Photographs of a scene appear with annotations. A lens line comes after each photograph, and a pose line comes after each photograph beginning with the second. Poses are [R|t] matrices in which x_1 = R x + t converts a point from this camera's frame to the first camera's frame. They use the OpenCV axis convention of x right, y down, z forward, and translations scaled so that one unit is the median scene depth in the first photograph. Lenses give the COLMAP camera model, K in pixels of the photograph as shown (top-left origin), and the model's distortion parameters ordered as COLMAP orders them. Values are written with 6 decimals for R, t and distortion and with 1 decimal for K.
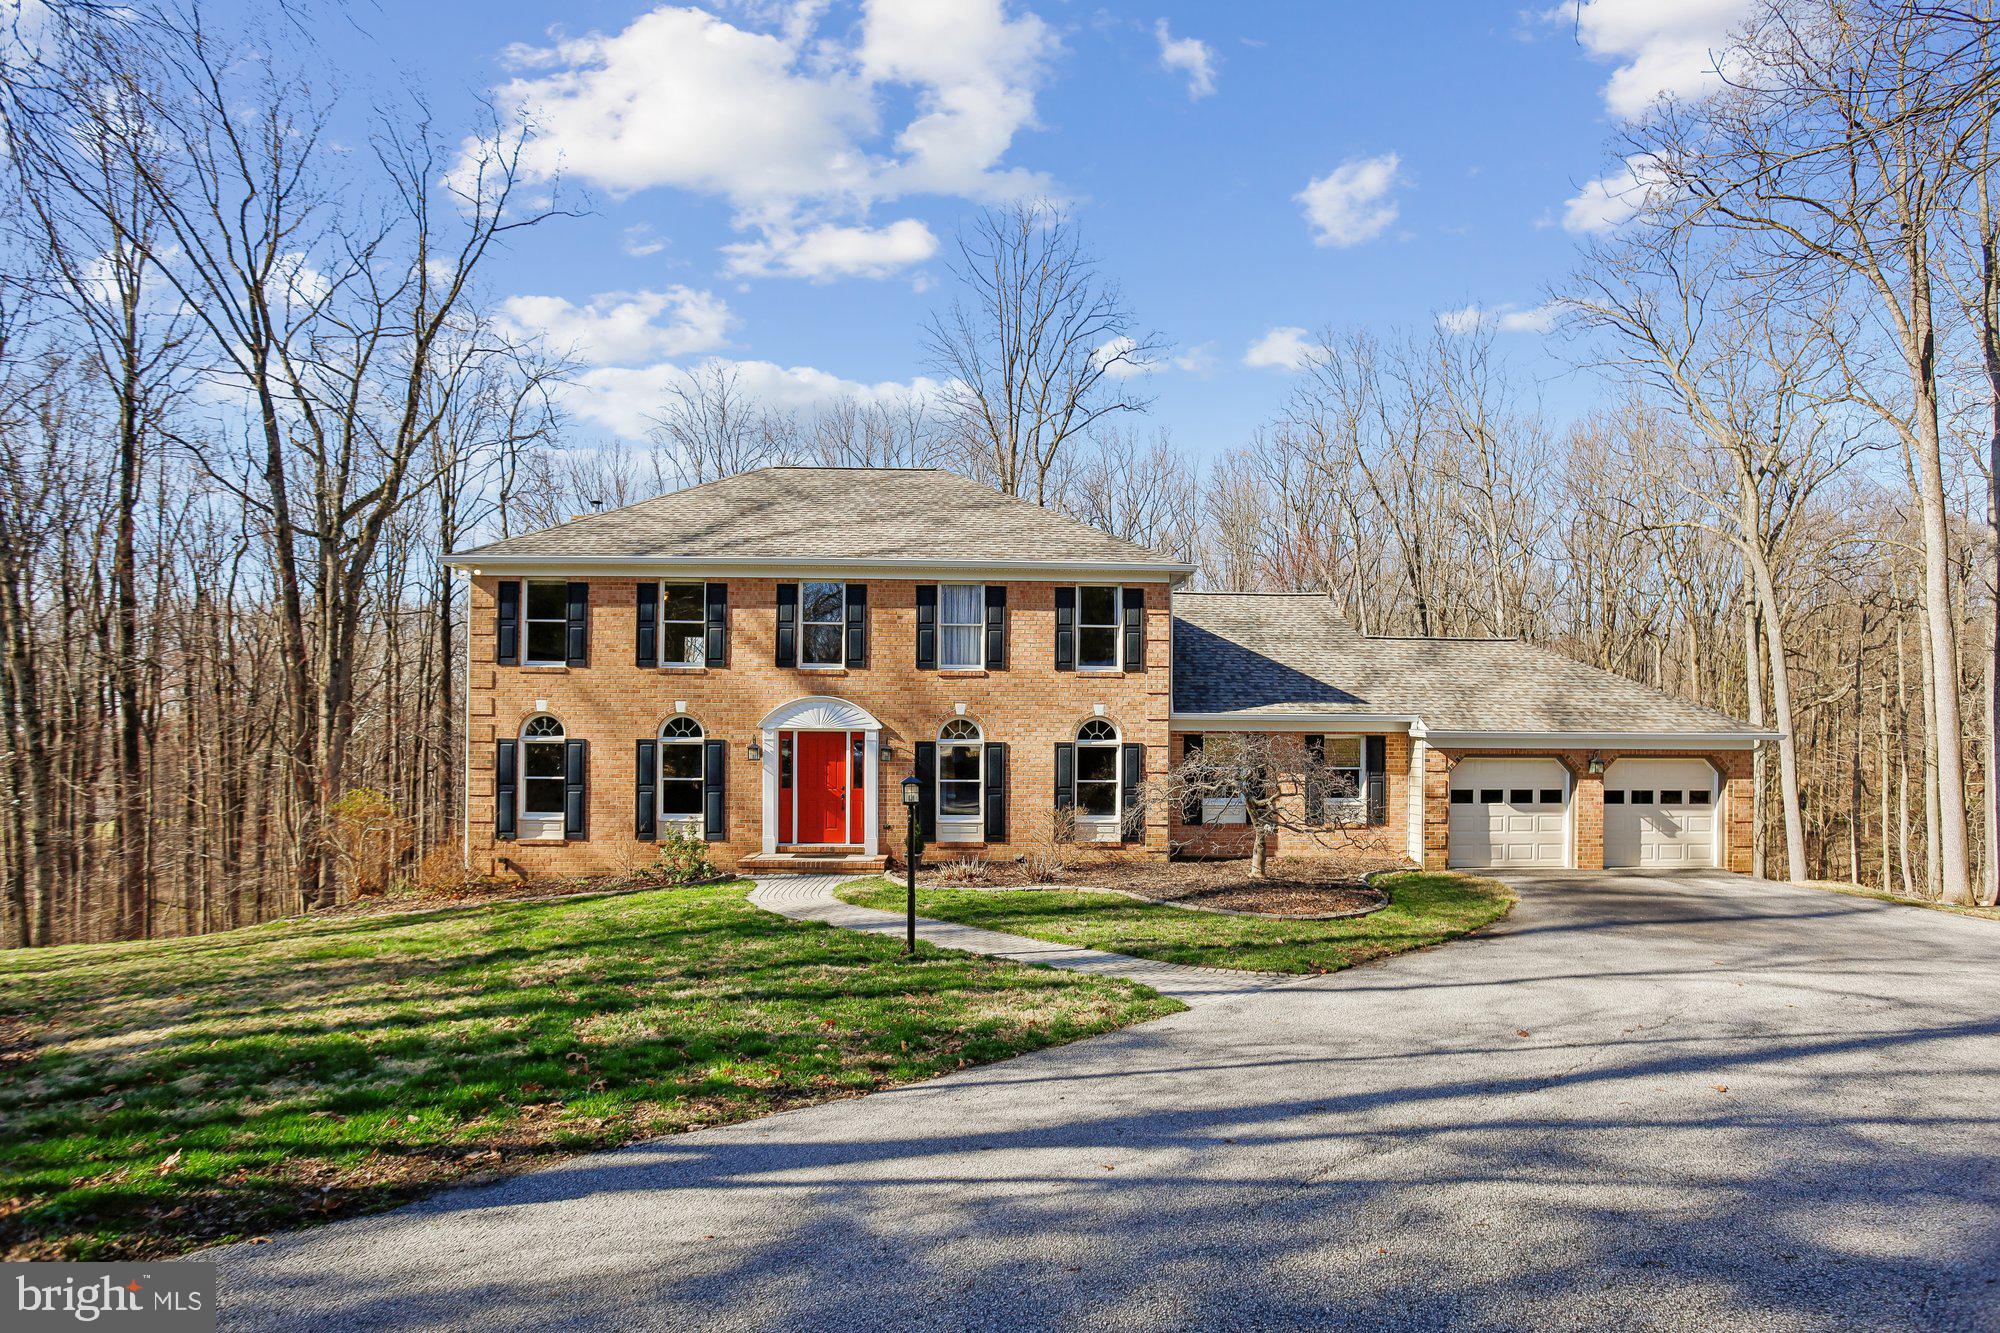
lens RADIAL K [[999.5, 0, 996.5], [0, 999.5, 662.9], [0, 0, 1]] dist [-0.017453, 0.016413]
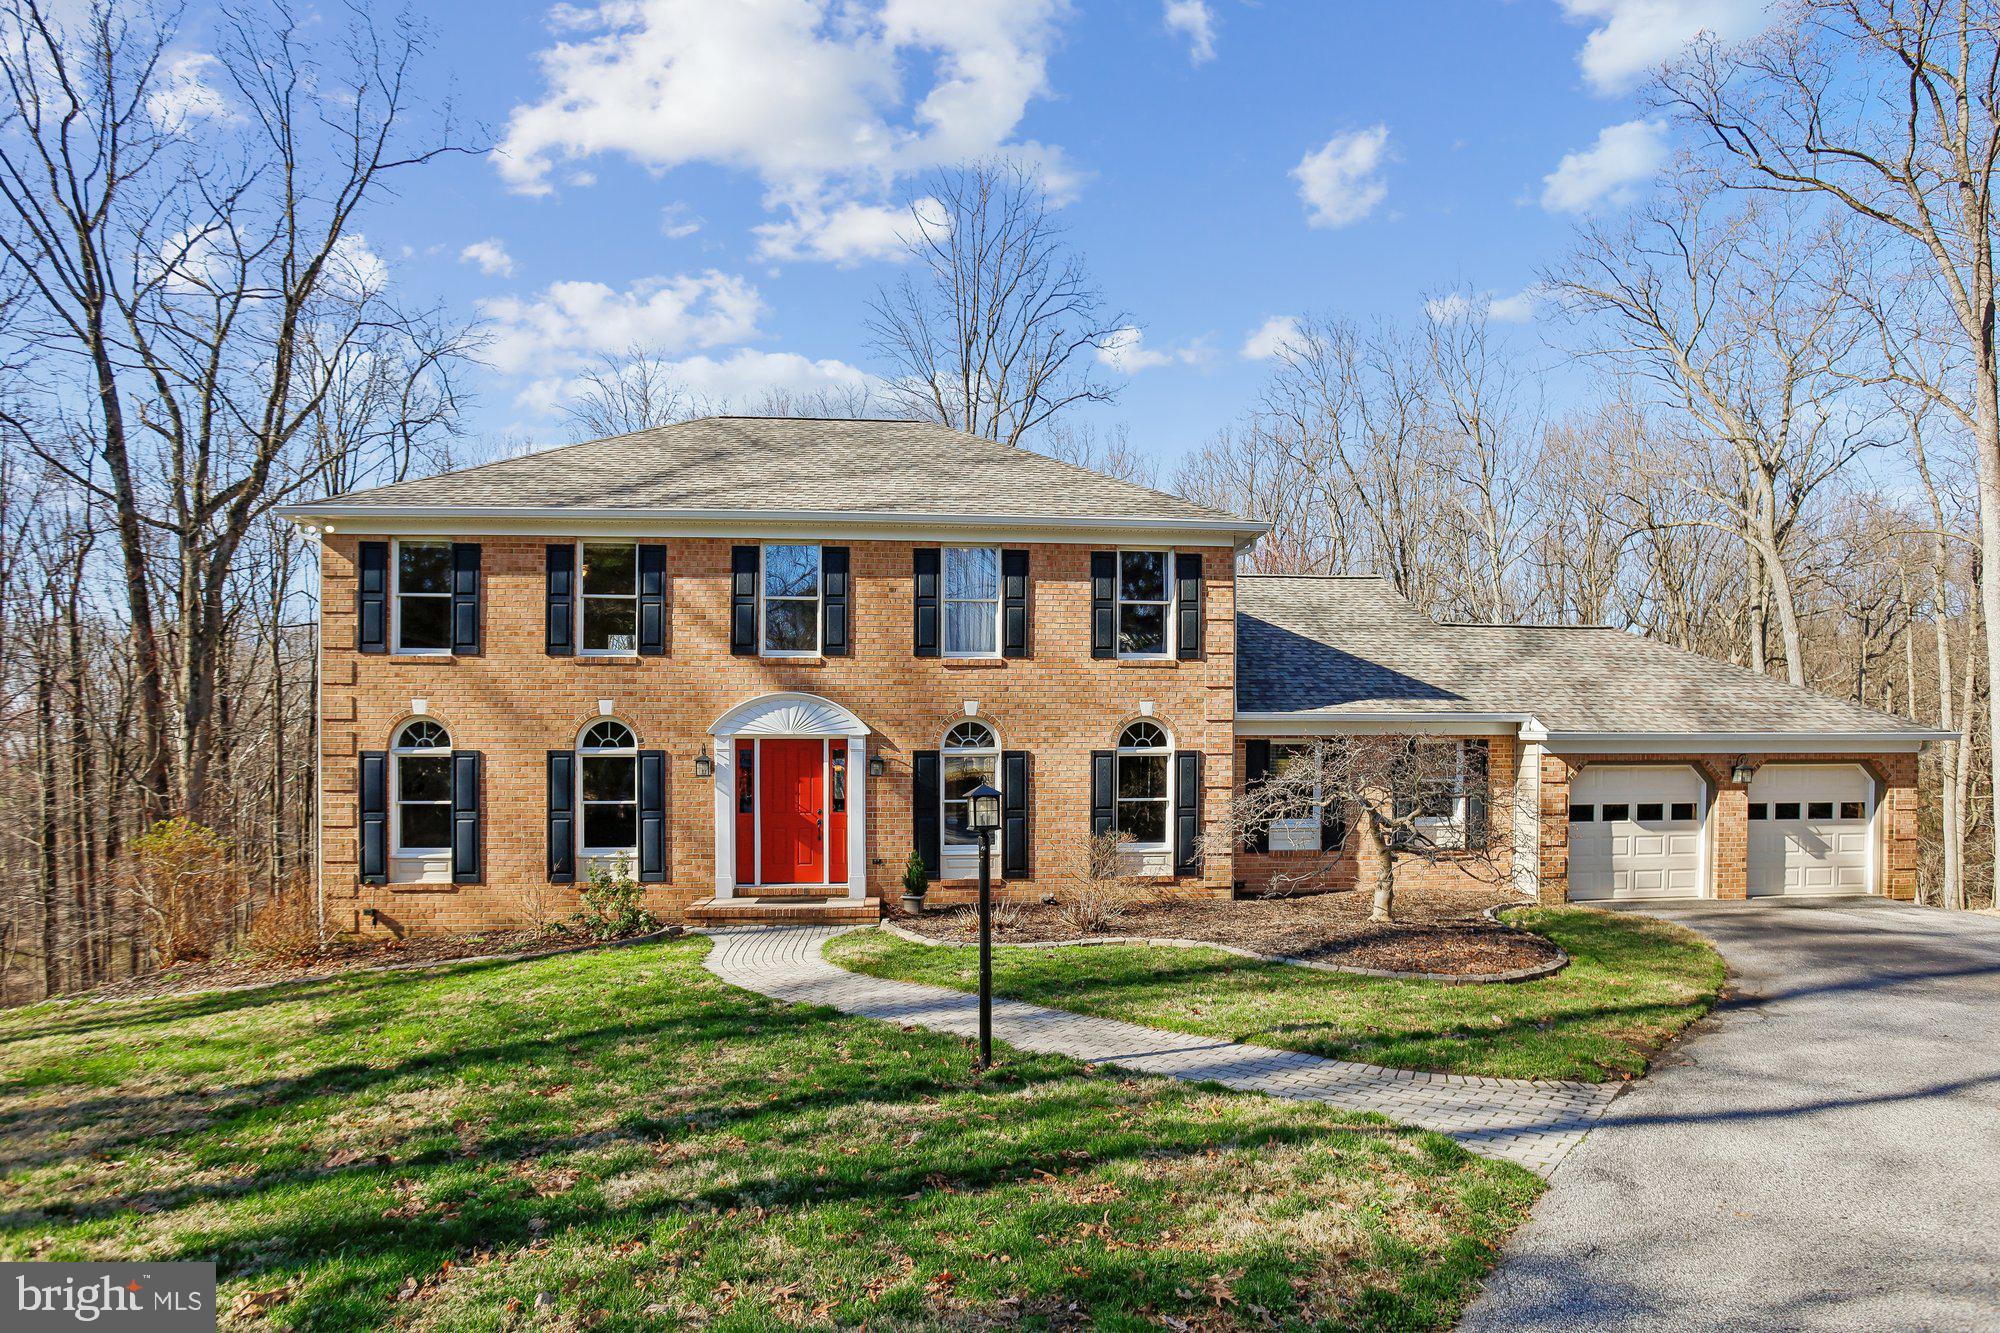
lens RADIAL K [[1010.3, 0, 969.6], [0, 1010.3, 700.4], [0, 0, 1]] dist [-0.027722, 0.016564]
pose [[0.998942, -0.006781, 0.045495, -0.072169], [0.006286, 0.999919, 0.011027, 0.030971], [-0.045566, -0.010729, 0.998904, 0.214111]]
